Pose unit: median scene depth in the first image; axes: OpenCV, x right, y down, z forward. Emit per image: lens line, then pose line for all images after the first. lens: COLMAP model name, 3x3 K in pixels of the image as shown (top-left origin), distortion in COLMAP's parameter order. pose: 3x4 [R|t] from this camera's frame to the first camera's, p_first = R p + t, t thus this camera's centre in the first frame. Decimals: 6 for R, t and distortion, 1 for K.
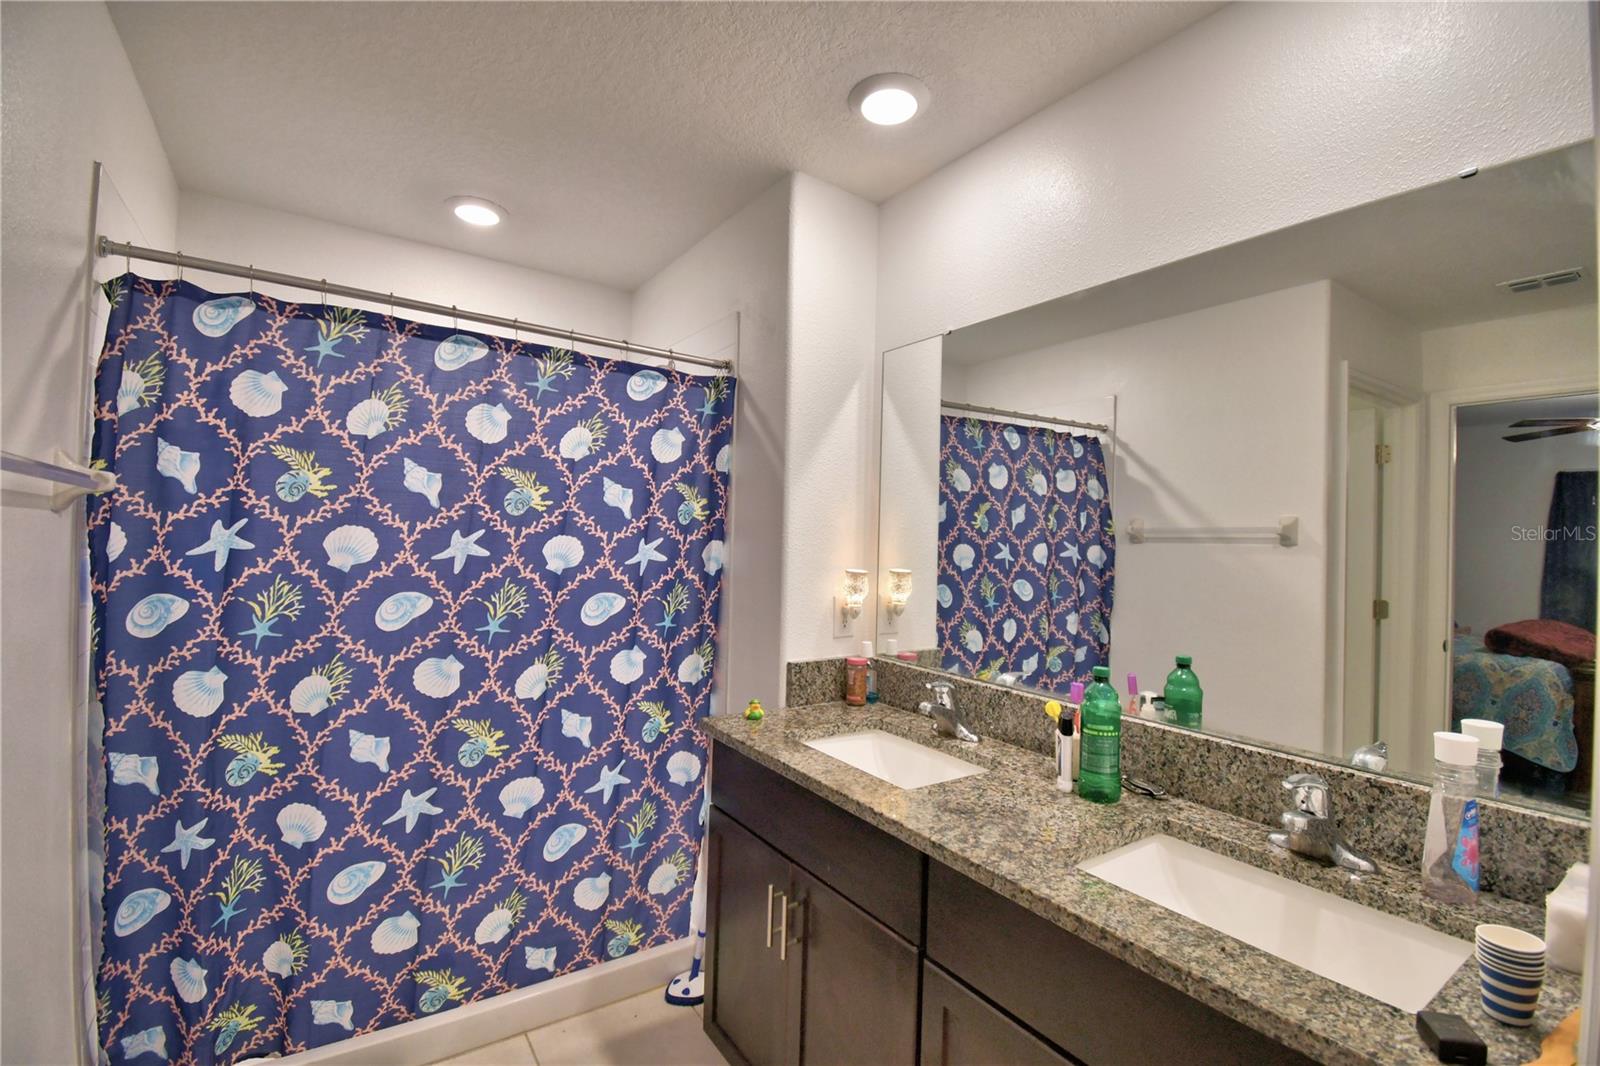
lens RADIAL K [[702.2, 0, 795.1], [0, 702.2, 538.4], [0, 0, 1]] dist [0.012100, -0.020666]
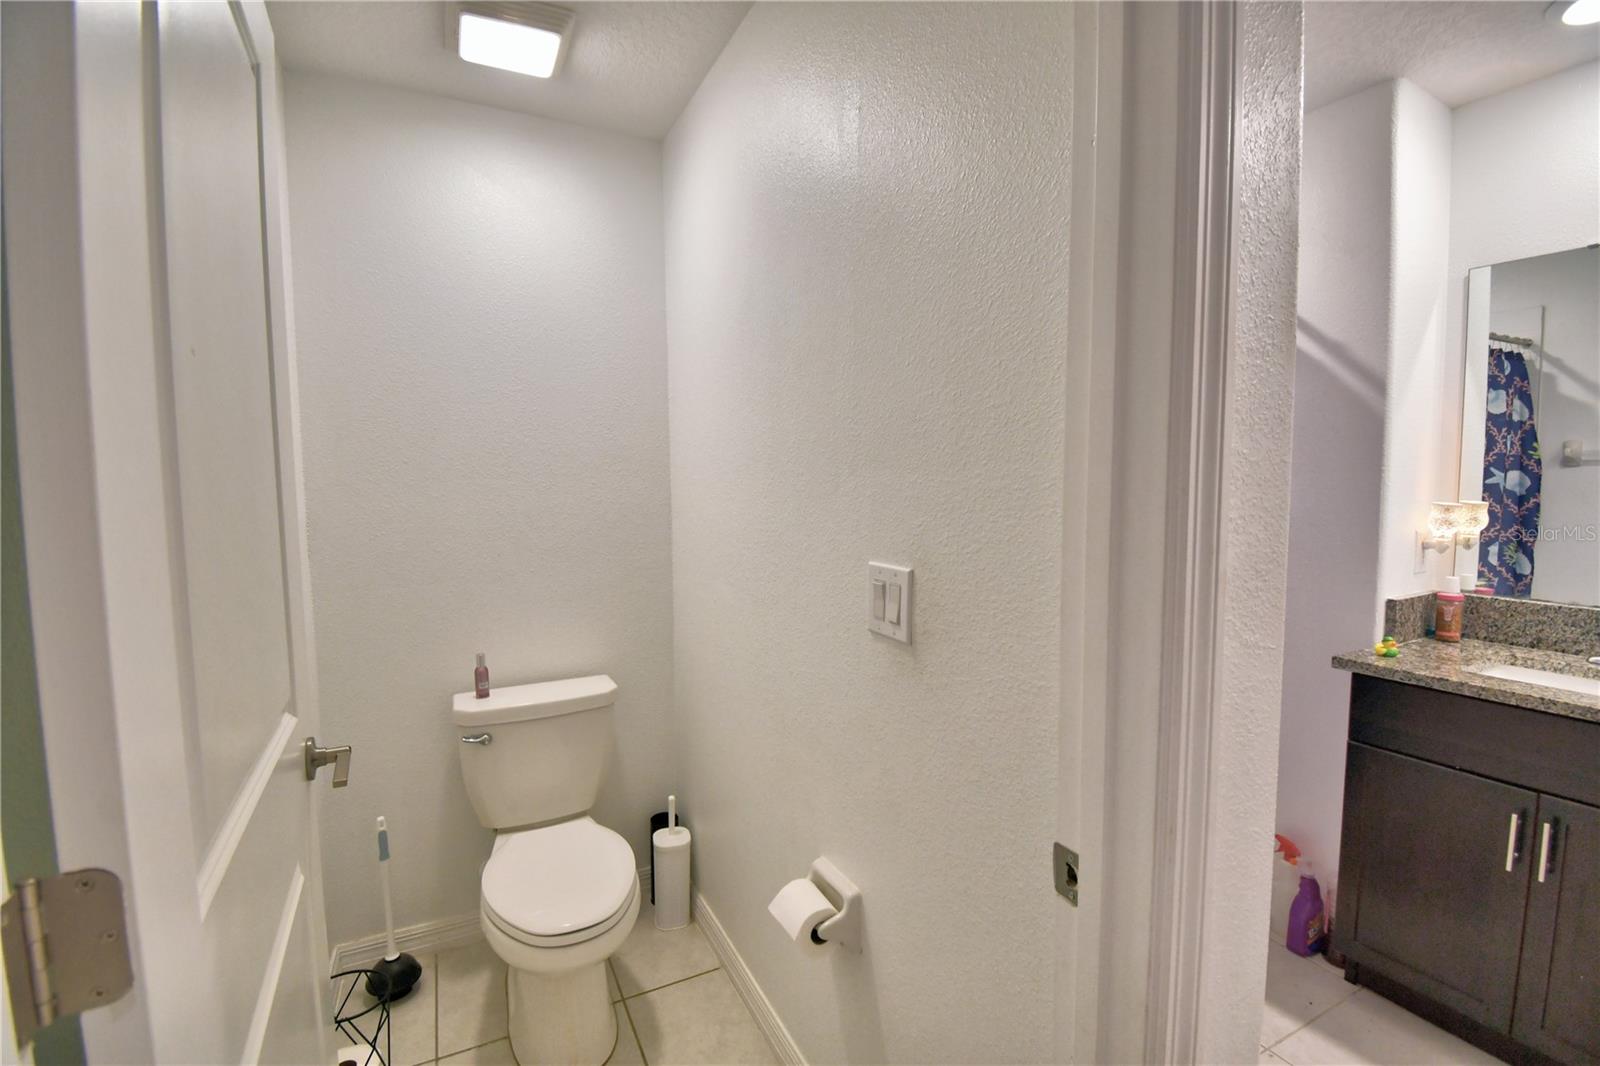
lens RADIAL K [[702.2, 0, 793.5], [0, 702.2, 535.4], [0, 0, 1]] dist [0.012100, -0.020666]
pose [[0.992566, -0.024268, -0.119259, -0.428214], [0.034095, 0.996125, 0.081067, -0.011650], [0.116830, -0.084531, 0.989548, -0.032110]]
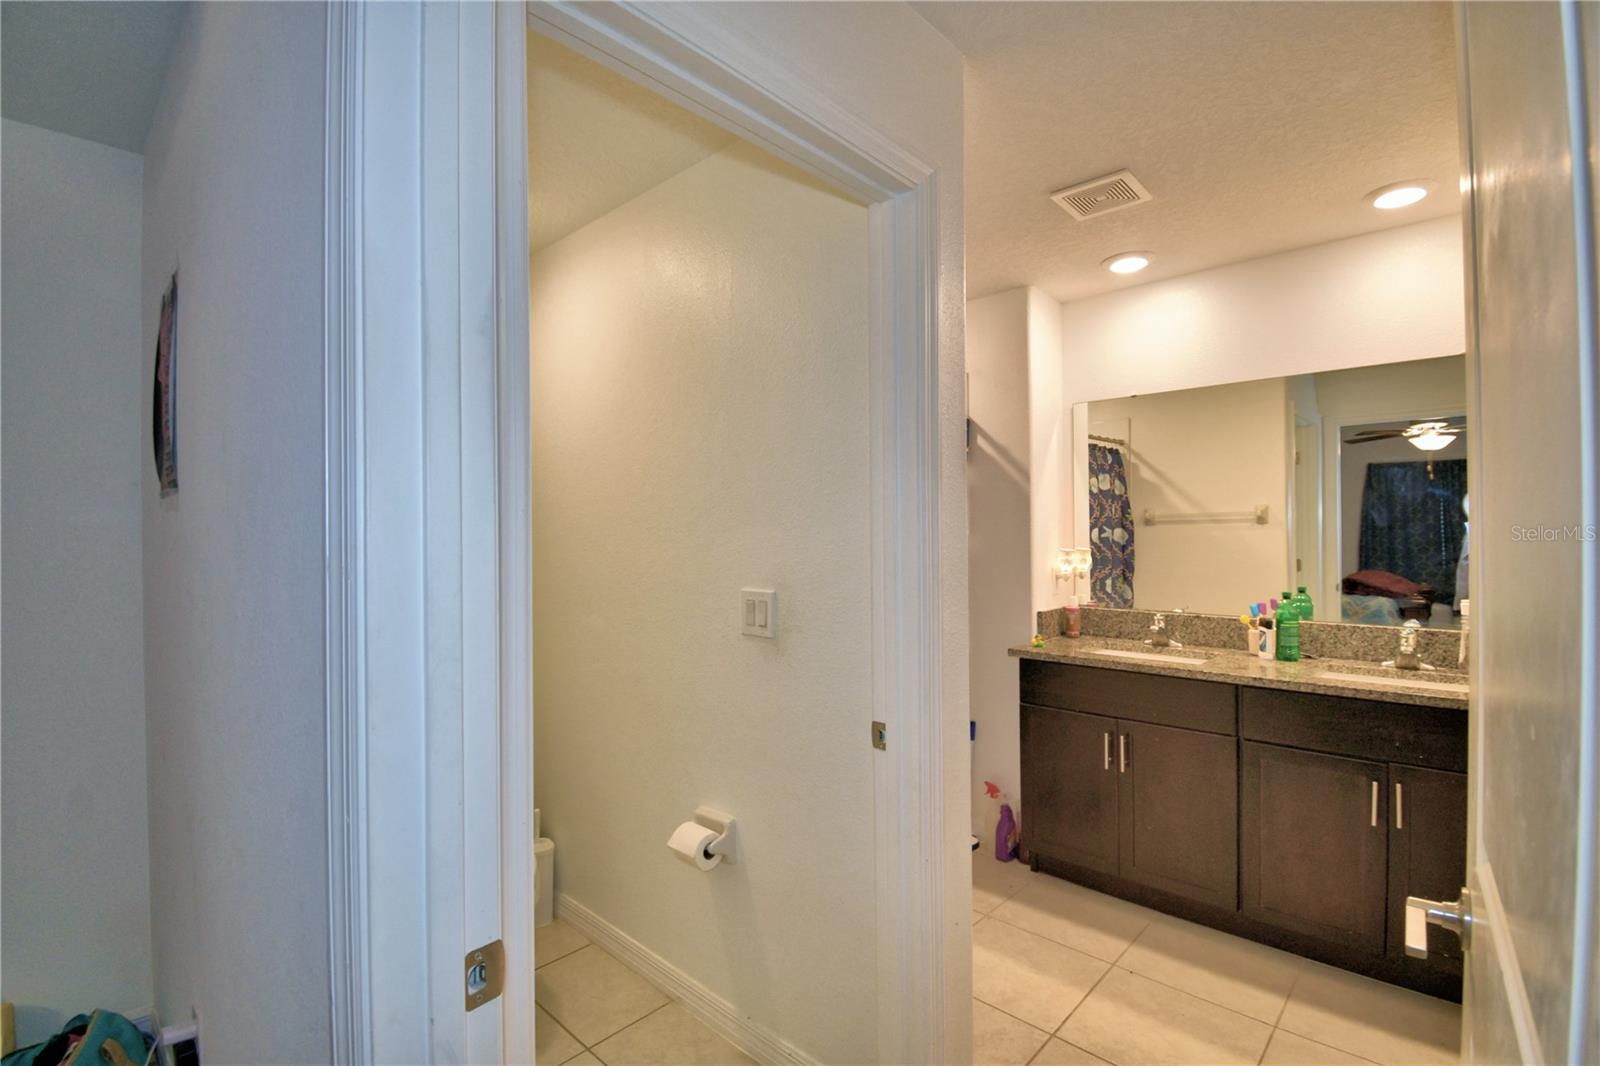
lens RADIAL K [[734.0, 0, 789.4], [0, 734.0, 537.2], [0, 0, 1]] dist [0.001164, -0.001528]
pose [[0.974497, -0.036487, 0.221415, -0.529304], [0.033989, 0.999308, 0.015083, -0.015892], [-0.221812, -0.007172, 0.975063, -0.257716]]
